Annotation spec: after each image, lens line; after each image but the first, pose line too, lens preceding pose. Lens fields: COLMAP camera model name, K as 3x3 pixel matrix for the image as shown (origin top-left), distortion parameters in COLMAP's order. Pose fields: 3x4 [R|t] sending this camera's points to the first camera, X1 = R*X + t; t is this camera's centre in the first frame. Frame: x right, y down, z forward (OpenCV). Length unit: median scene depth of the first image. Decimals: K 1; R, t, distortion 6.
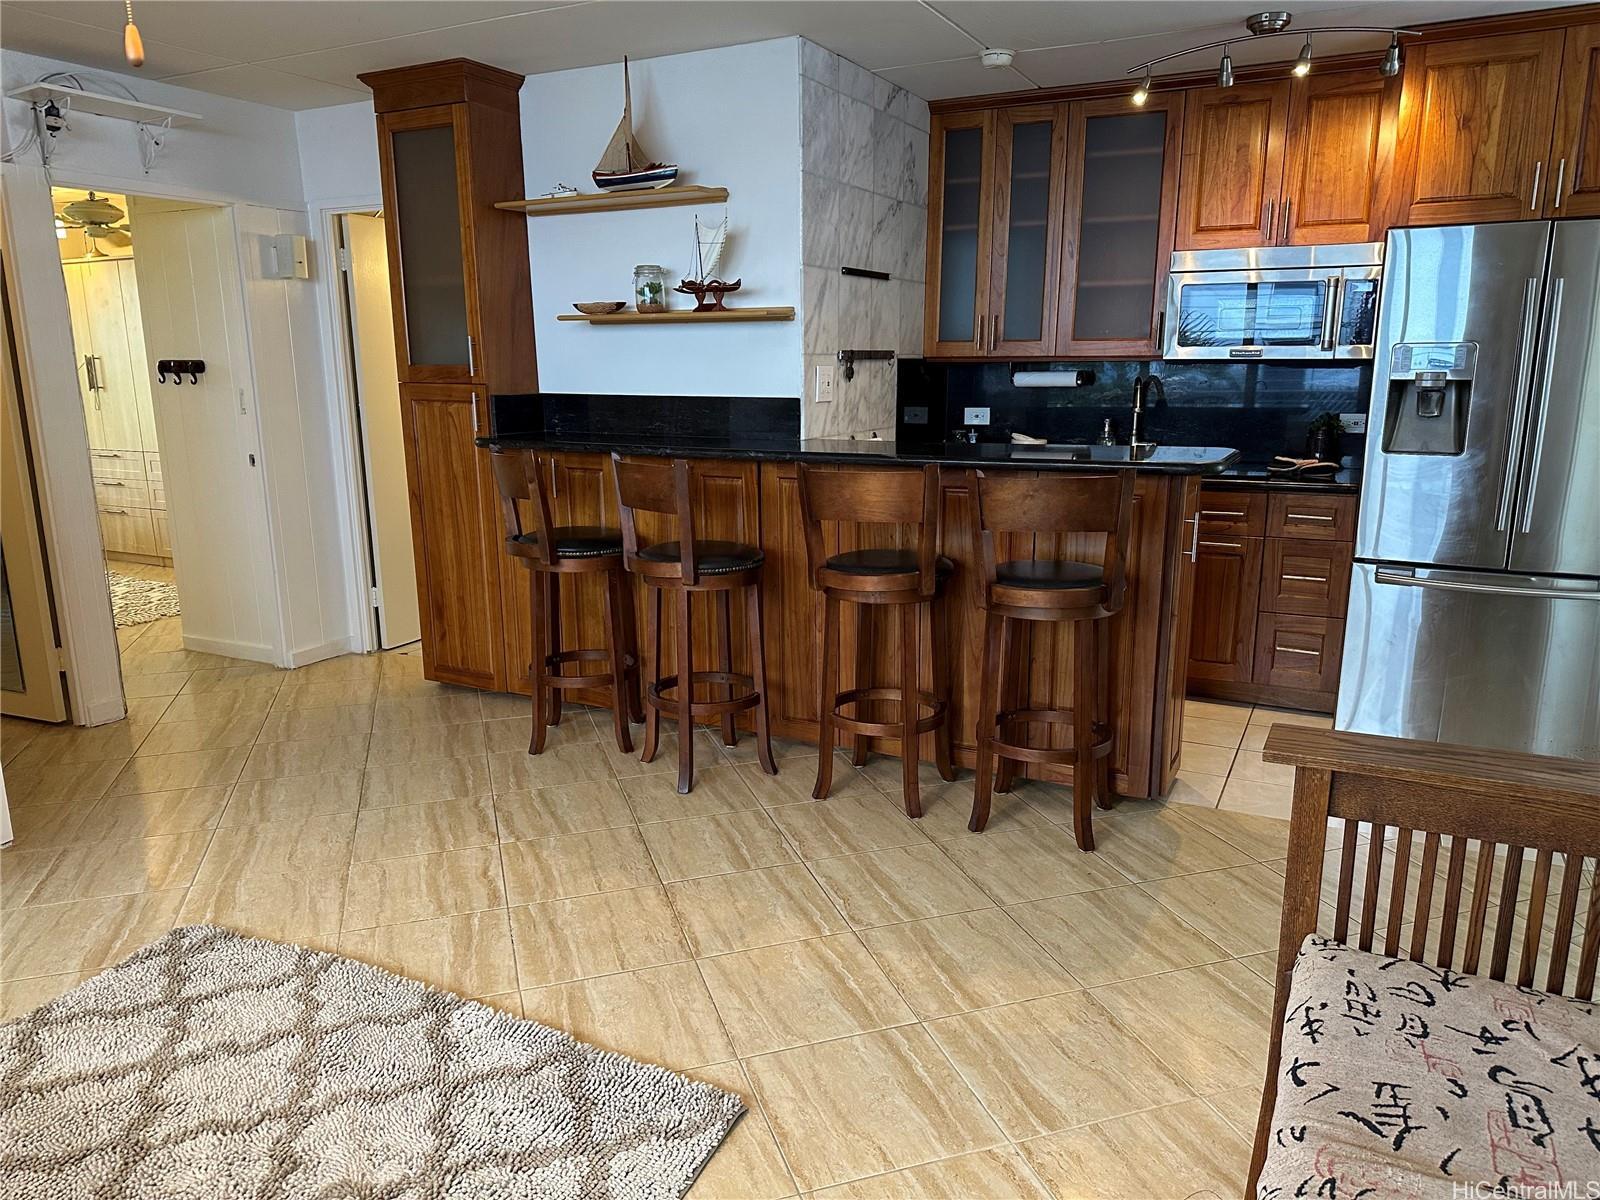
lens RADIAL K [[1143.4, 0, 798.8], [0, 1143.4, 613.3], [0, 0, 1]] dist [0.140557, -0.161187]
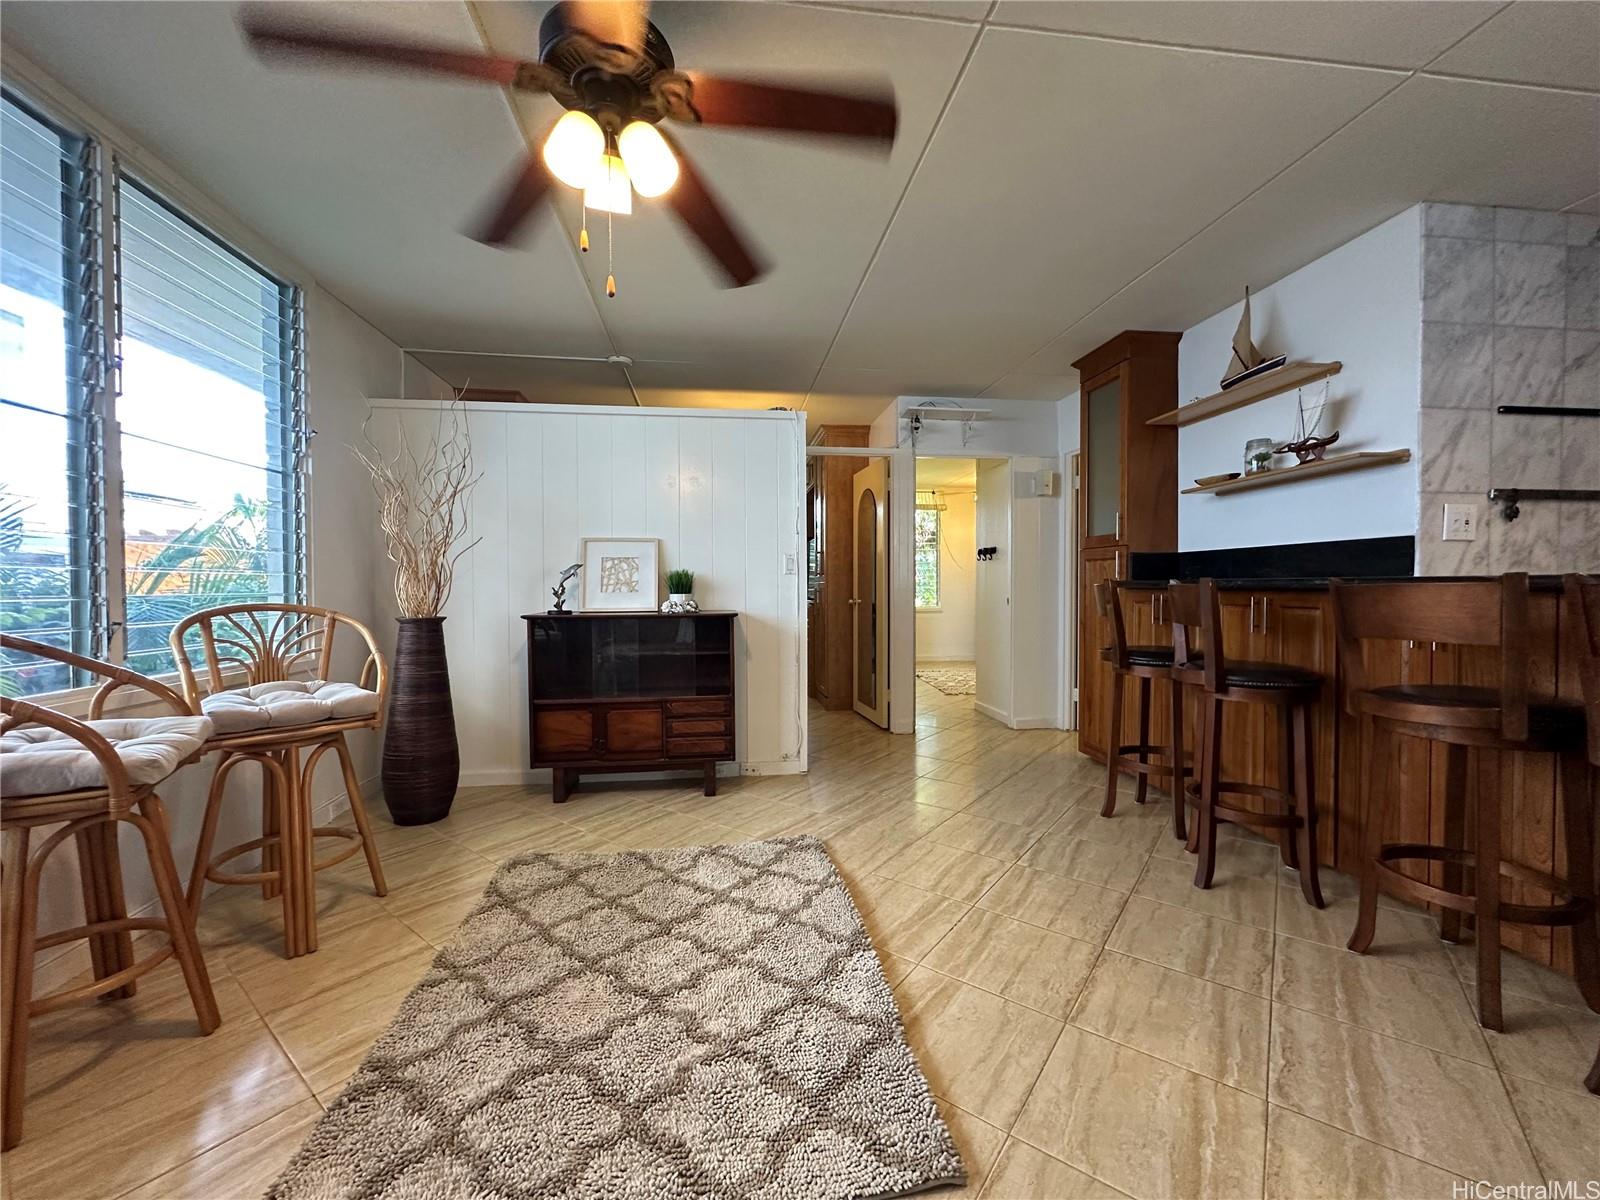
lens RADIAL K [[650.6, 0, 800.0], [0, 650.6, 600.0], [0, 0, 1]] dist [0.008335, -0.000533]
pose [[0.569461, 0.022617, -0.821707, 0.176479], [-0.183759, 0.977827, -0.100435, 0.022526], [0.801216, 0.208190, 0.560991, 0.287592]]
